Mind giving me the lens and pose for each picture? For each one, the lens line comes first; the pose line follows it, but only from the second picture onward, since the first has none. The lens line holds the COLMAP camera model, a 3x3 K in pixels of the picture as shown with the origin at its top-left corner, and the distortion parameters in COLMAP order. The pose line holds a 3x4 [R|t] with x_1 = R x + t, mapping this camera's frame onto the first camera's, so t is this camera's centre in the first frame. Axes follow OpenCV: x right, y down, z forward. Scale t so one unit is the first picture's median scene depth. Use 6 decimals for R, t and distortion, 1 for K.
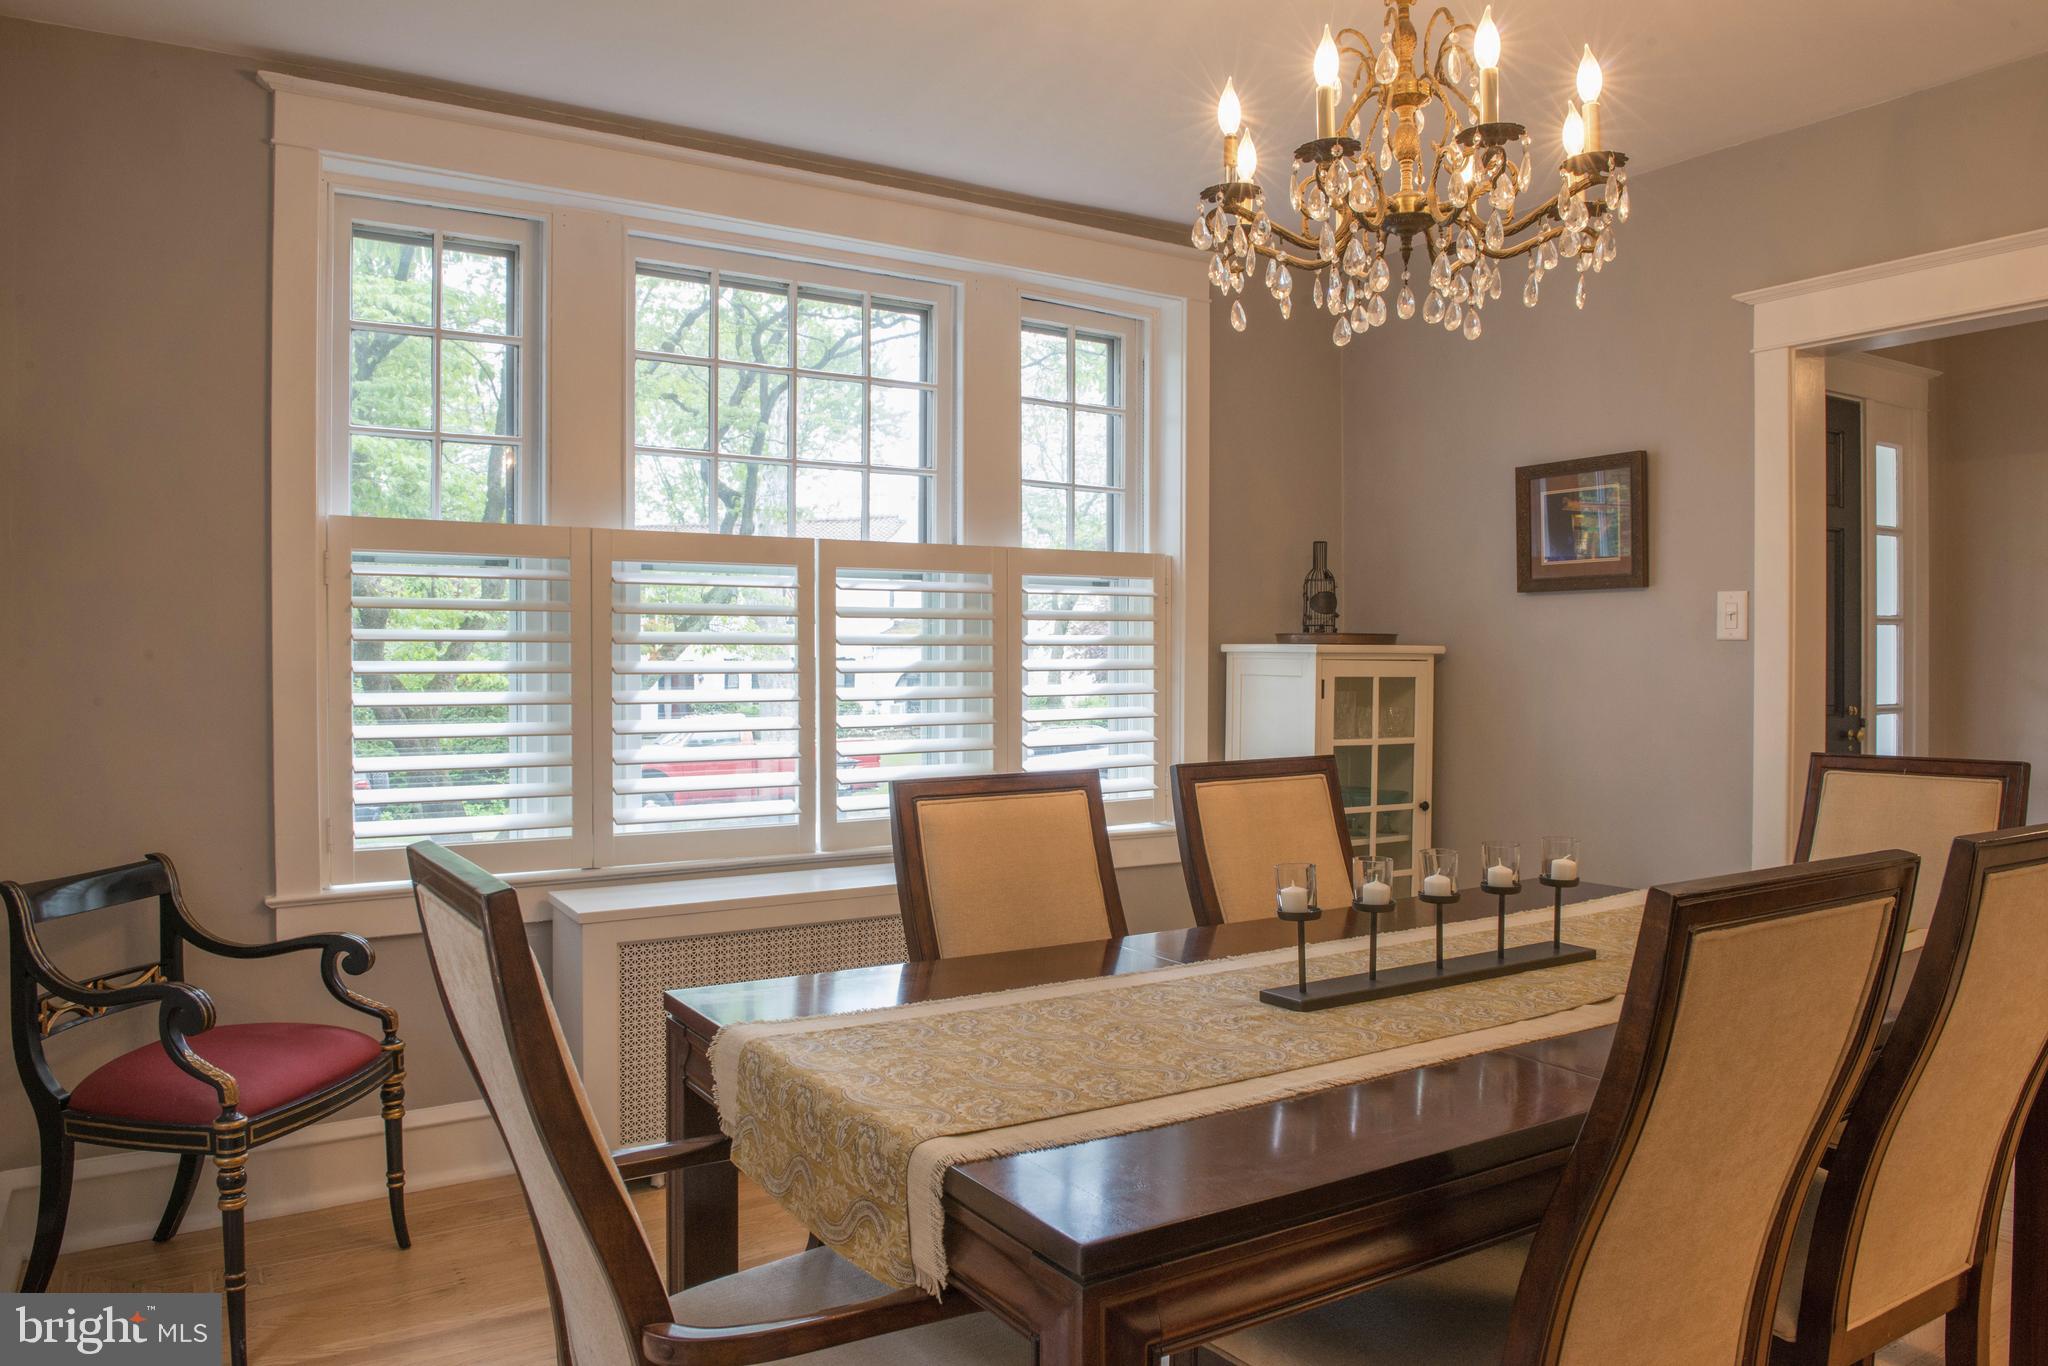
lens RADIAL K [[1399.6, 0, 1020.6], [0, 1399.6, 679.0], [0, 0, 1]] dist [-0.051192, -0.001543]
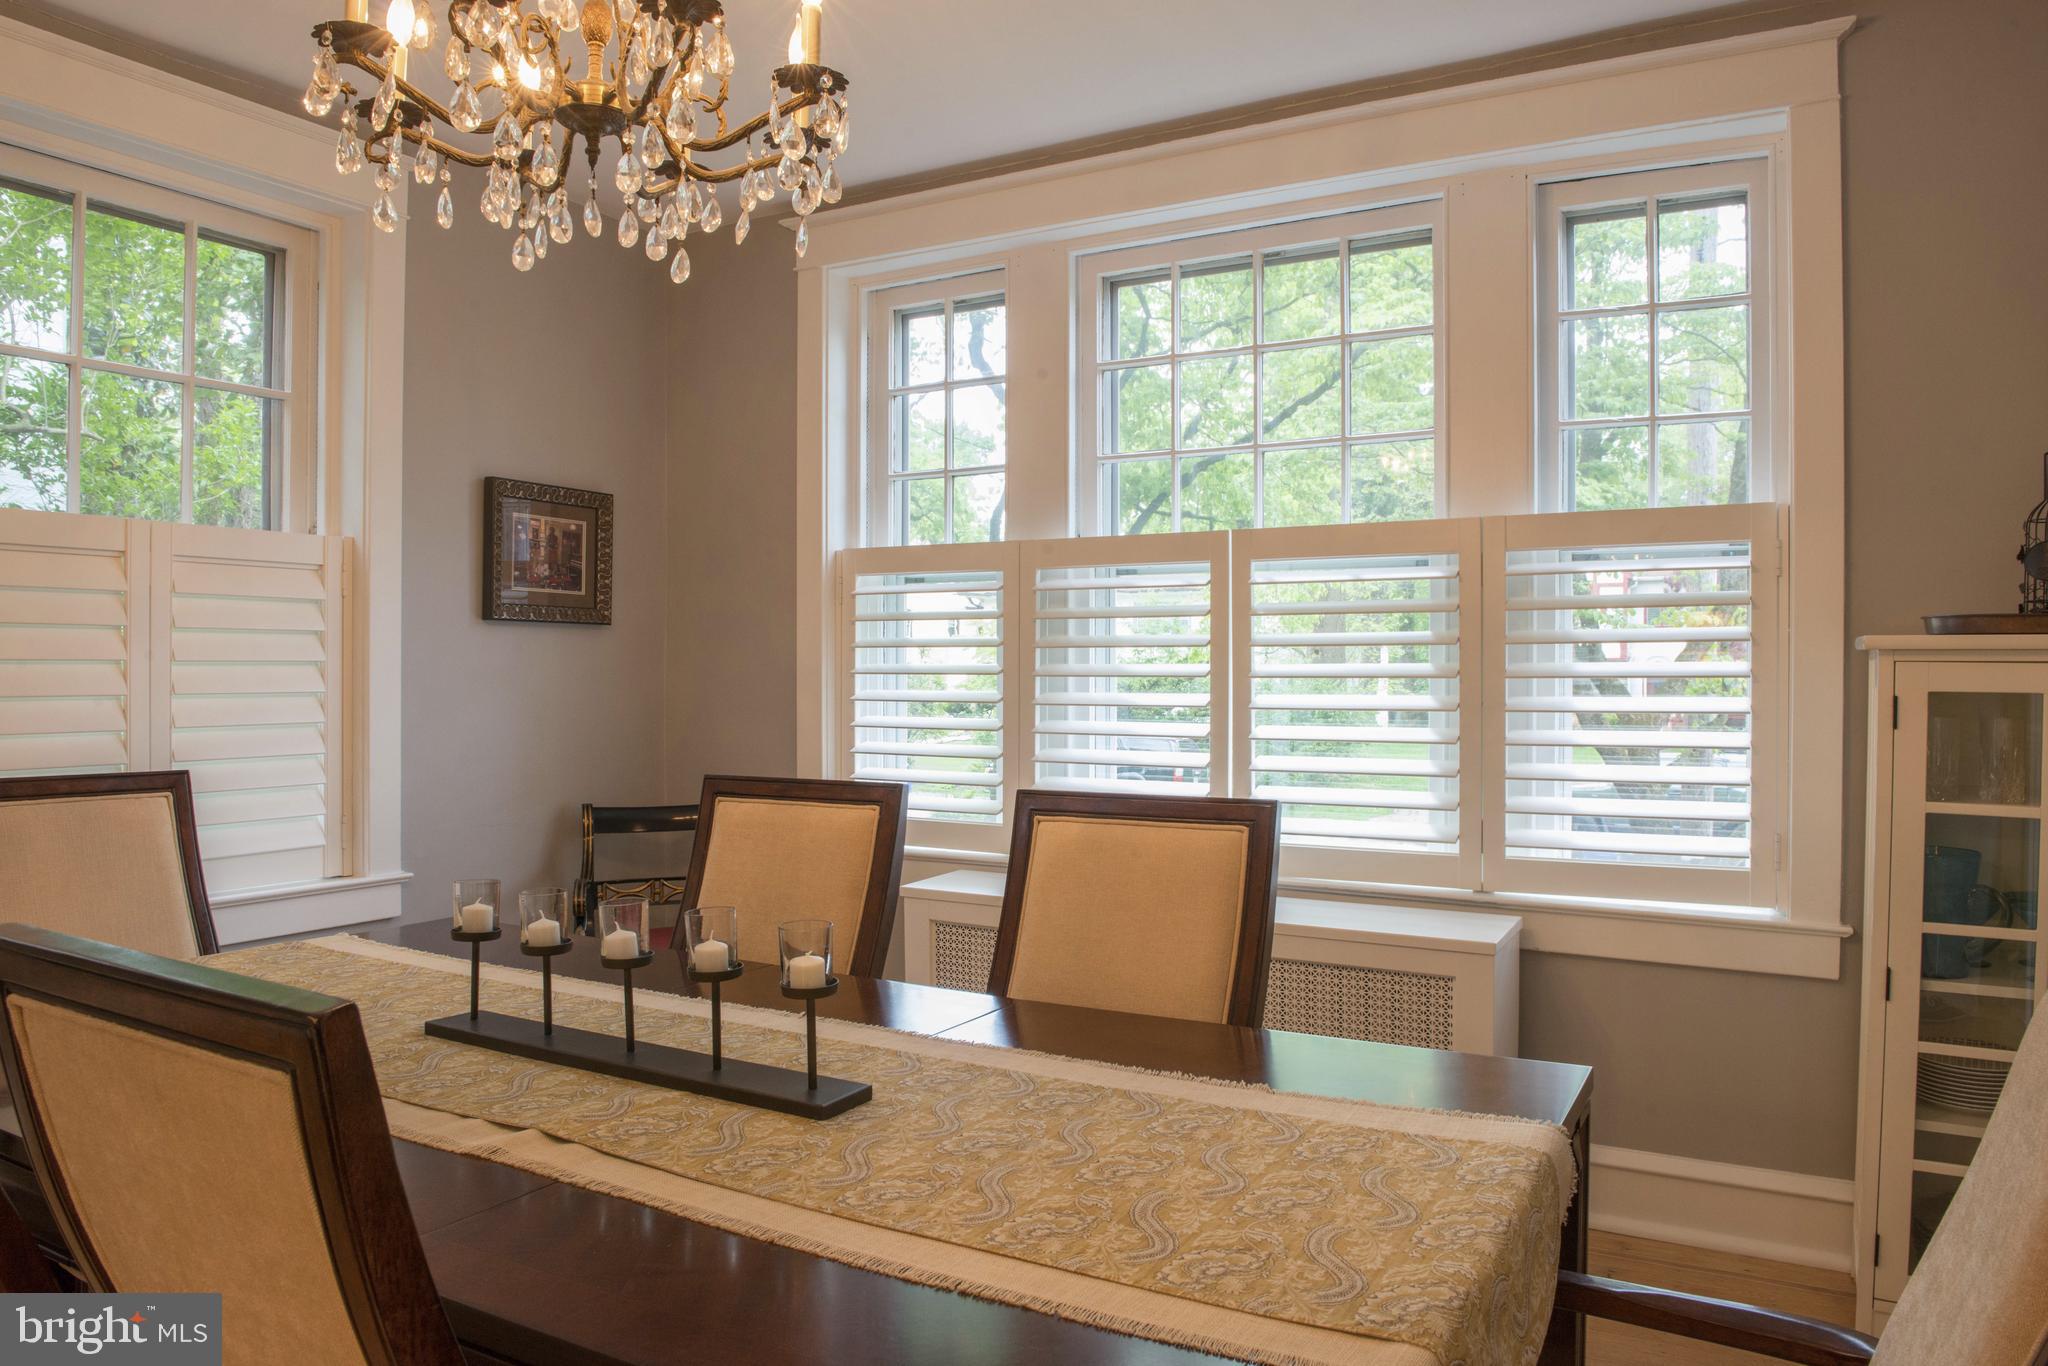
lens RADIAL K [[1399.6, 0, 1020.6], [0, 1399.6, 679.0], [0, 0, 1]] dist [-0.051192, -0.001543]
pose [[0.470893, 0.006920, -0.882163, 0.596936], [-0.013104, 0.999914, 0.000848, -0.002178], [0.882093, 0.011161, 0.470943, 0.450178]]
